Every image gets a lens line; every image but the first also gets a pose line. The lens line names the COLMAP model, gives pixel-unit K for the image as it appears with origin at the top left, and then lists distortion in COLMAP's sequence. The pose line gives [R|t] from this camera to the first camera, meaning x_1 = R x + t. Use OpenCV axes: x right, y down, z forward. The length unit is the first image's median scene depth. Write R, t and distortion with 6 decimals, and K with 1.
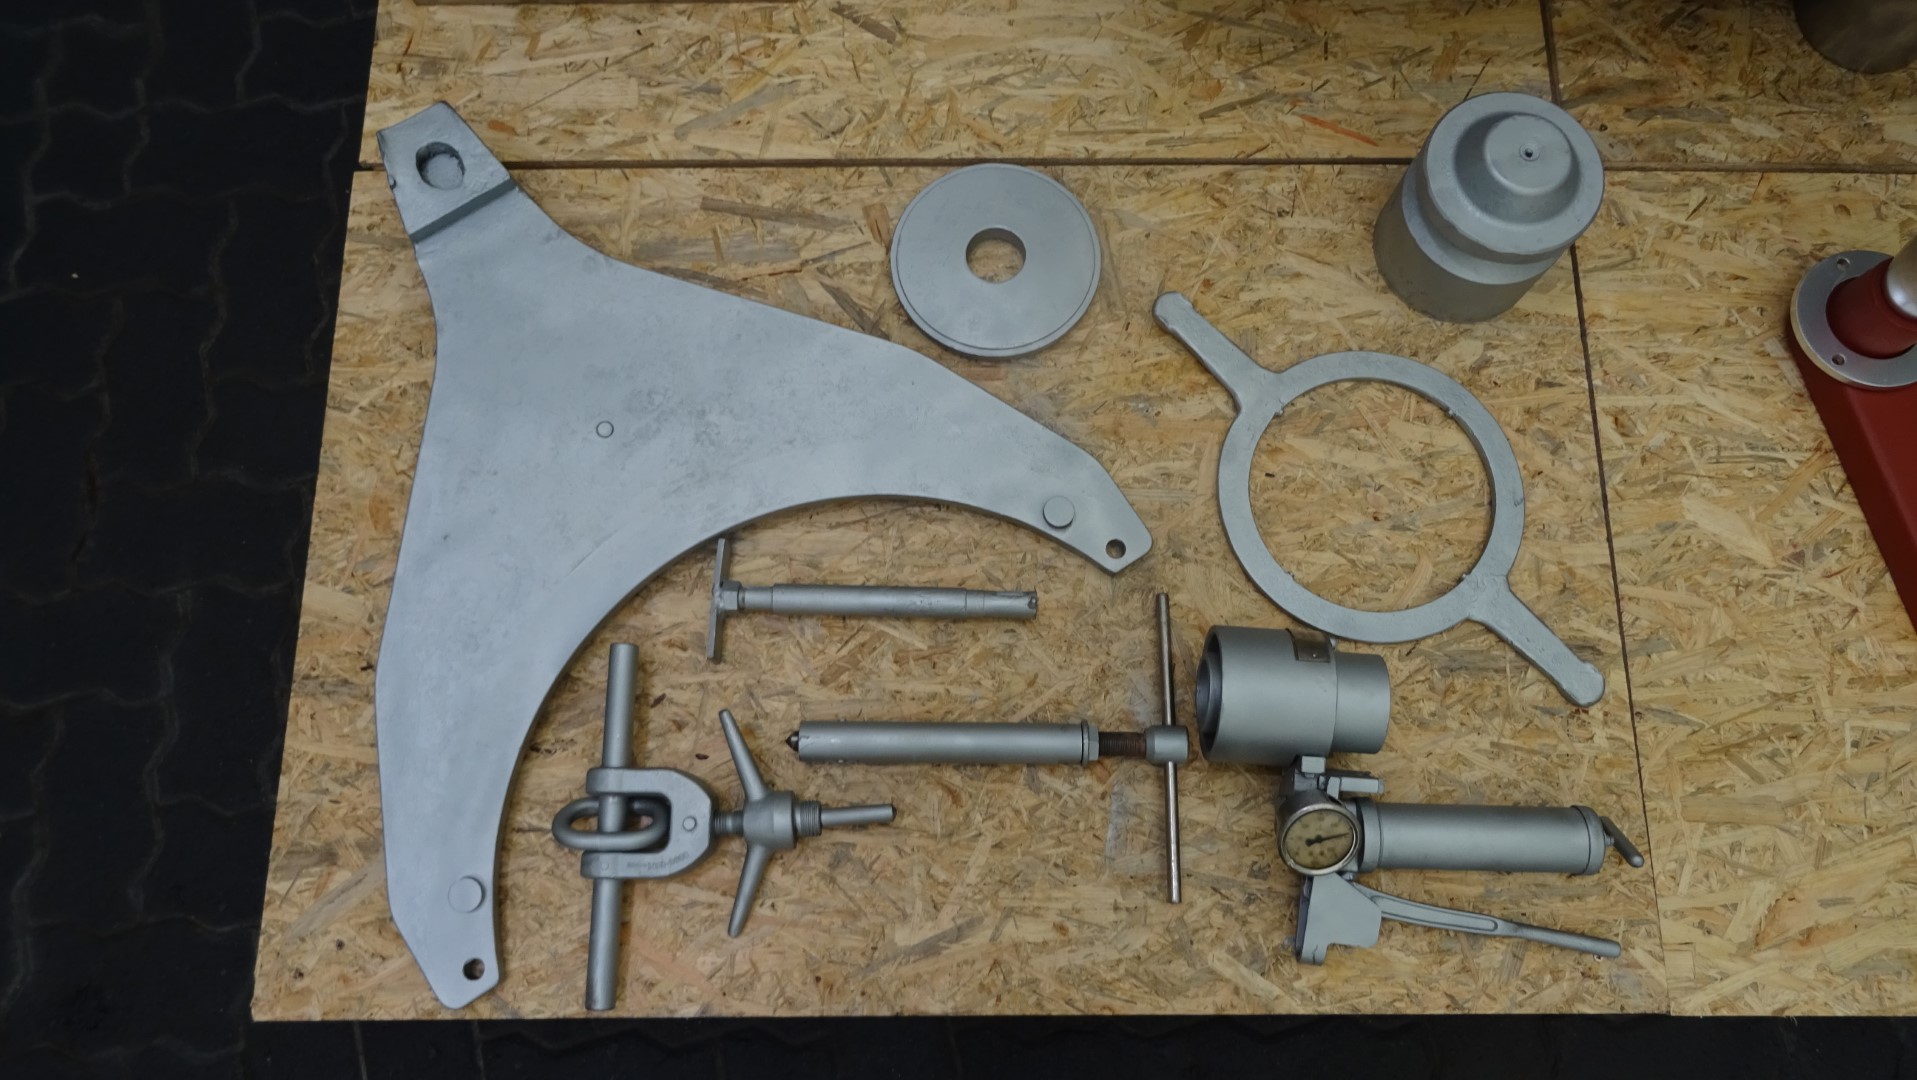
lens RADIAL K [[1388.6, 0, 933.8], [0, 1388.6, 523.0], [0, 0, 1]] dist [0.010999, -0.021659]
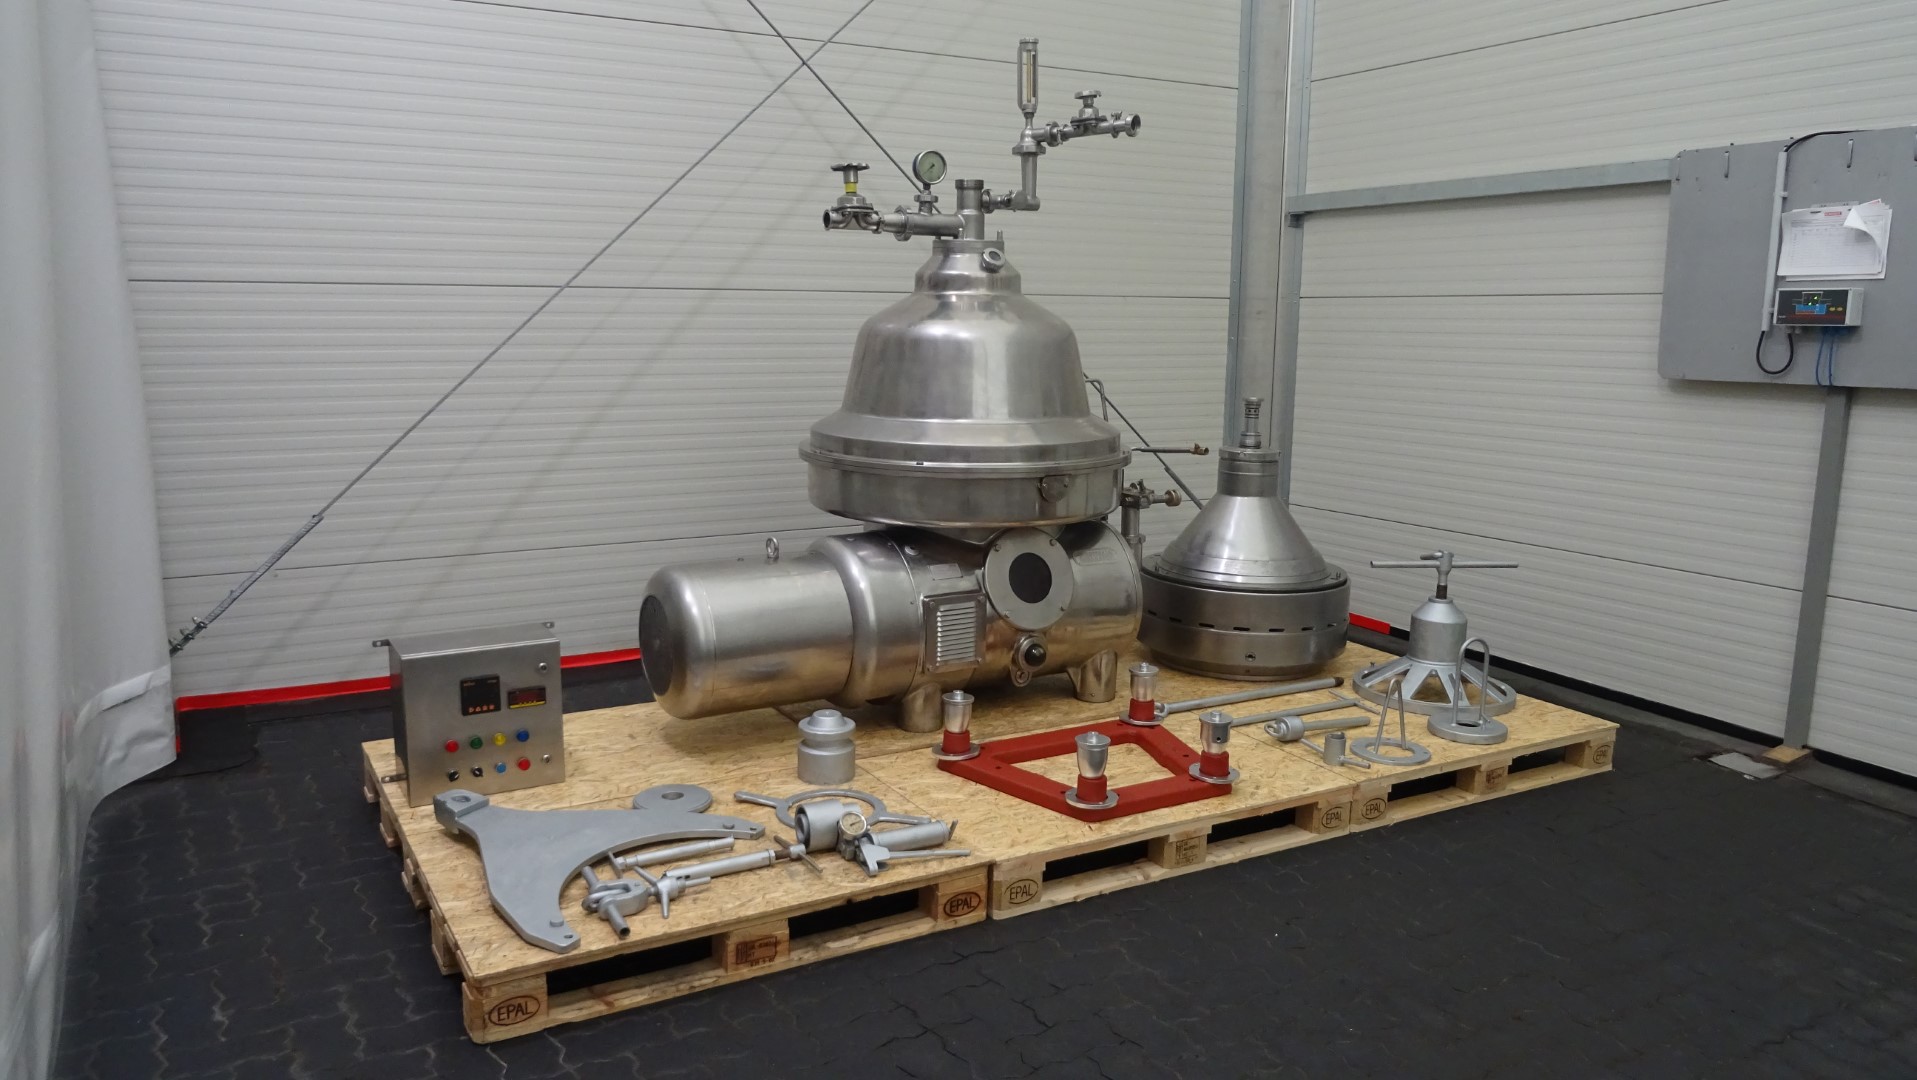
lens RADIAL K [[1386.3, 0, 958.5], [0, 1386.3, 540.0], [0, 0, 1]] dist [0.001813, -0.007357]
pose [[0.861399, -0.074268, 0.502471, -0.829481], [0.484645, 0.416267, -0.769312, 2.034449], [-0.152026, 0.906204, 0.394566, -0.634008]]
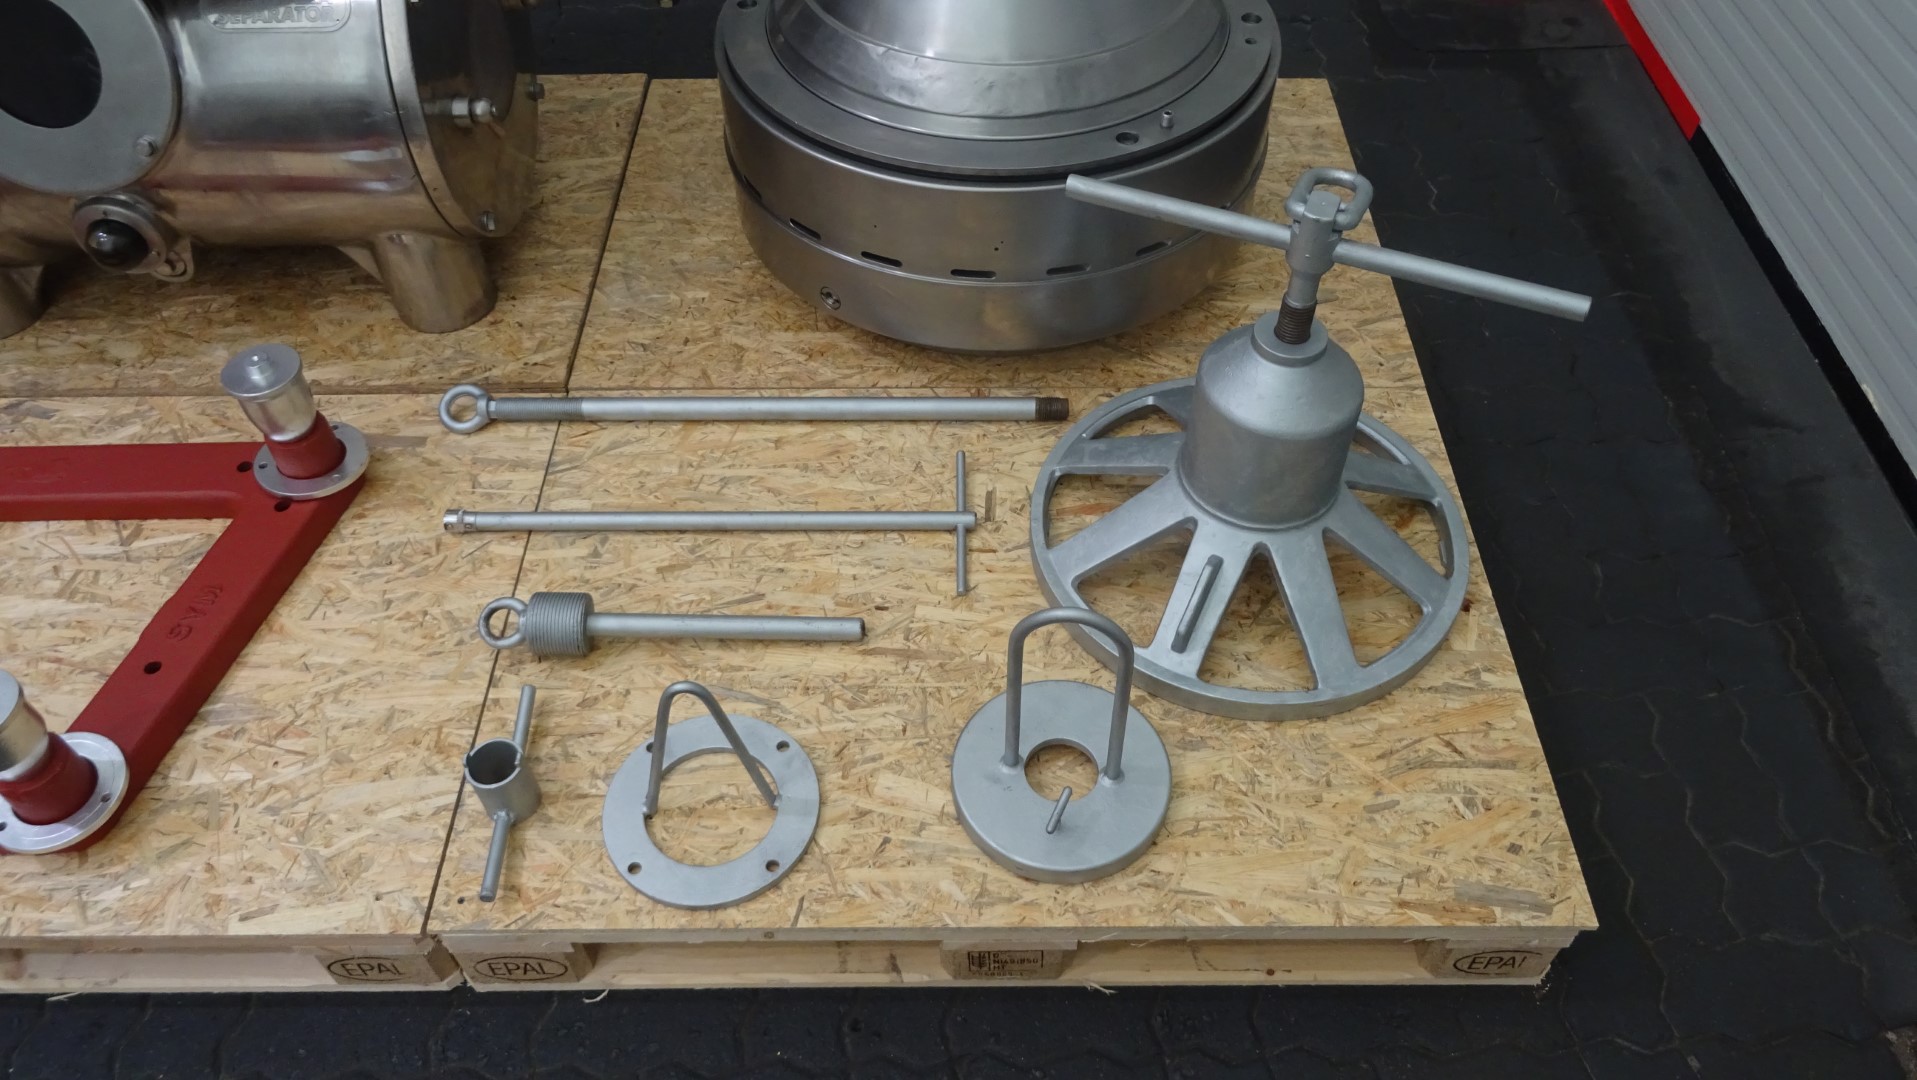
lens RADIAL K [[1386.3, 0, 958.5], [0, 1386.3, 540.0], [0, 0, 1]] dist [0.001813, -0.007357]
pose [[0.999865, -0.016445, -0.000031, 1.840881], [0.014821, 0.901951, -0.431584, 0.533650], [0.007125, 0.431525, 0.902073, -0.198041]]
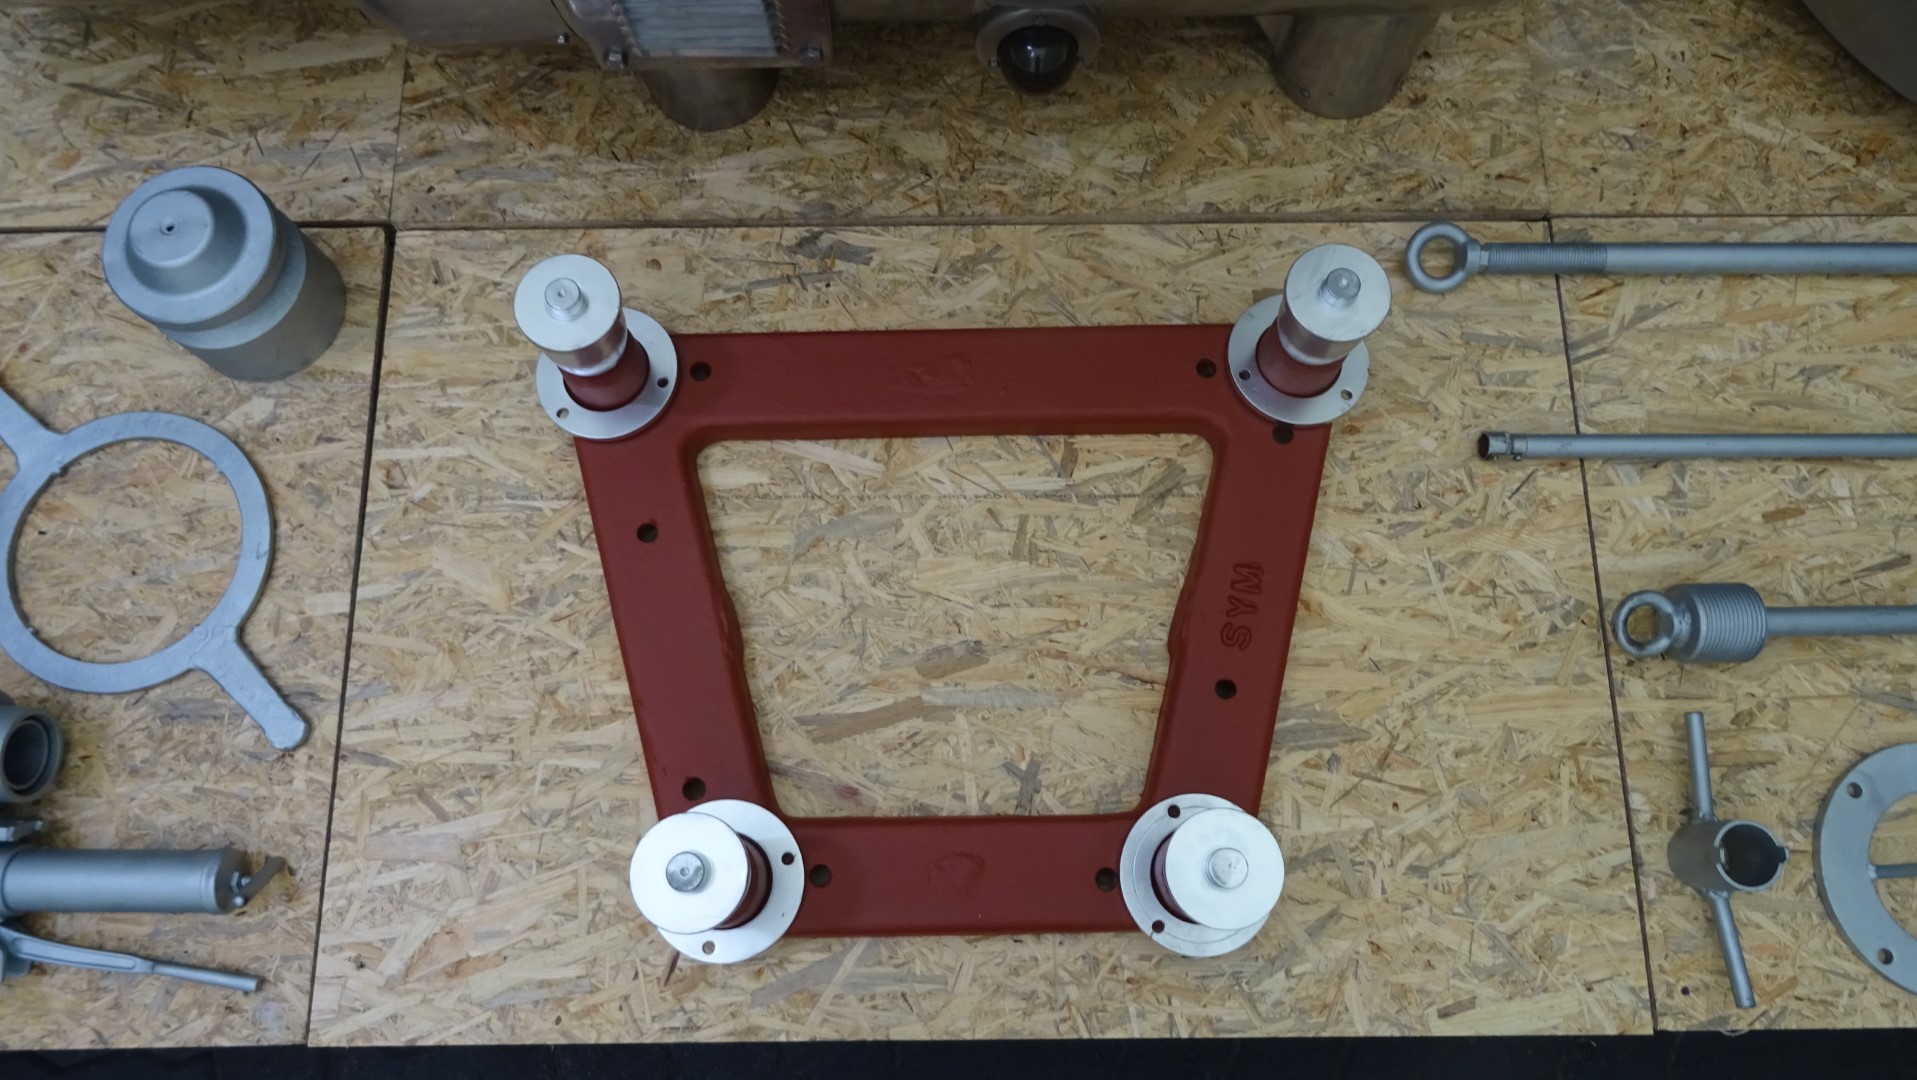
lens RADIAL K [[1386.3, 0, 958.5], [0, 1386.3, 540.0], [0, 0, 1]] dist [0.001813, -0.007357]
pose [[0.999811, -0.019450, 0.000519, 0.935392], [0.019449, 0.999810, 0.001620, -0.017547], [-0.000550, -0.001610, 0.999999, -0.039522]]
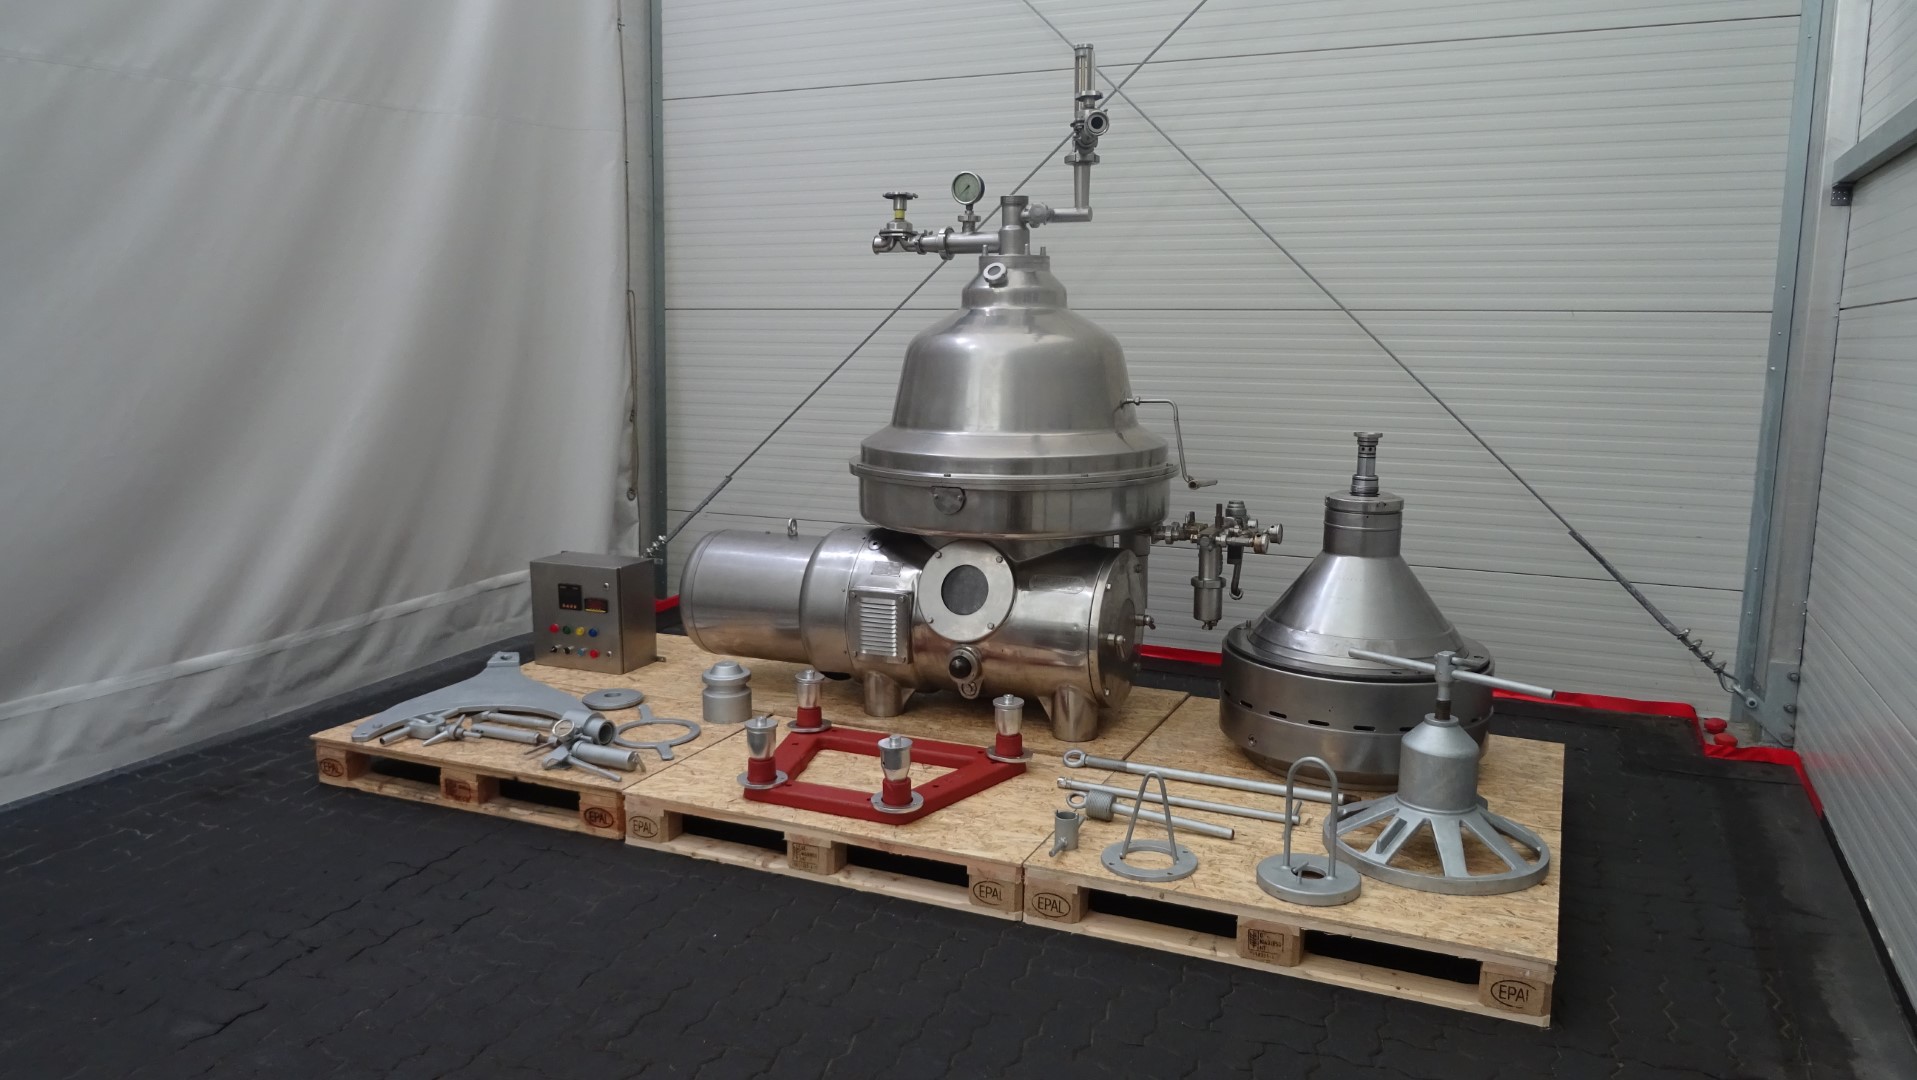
lens RADIAL K [[1388.6, 0, 933.8], [0, 1388.6, 523.0], [0, 0, 1]] dist [0.010999, -0.021659]
pose [[0.912000, 0.065317, -0.404956, 2.284621], [-0.396443, 0.393794, -0.829312, 2.330268], [0.105301, 0.916875, 0.385035, -0.704228]]
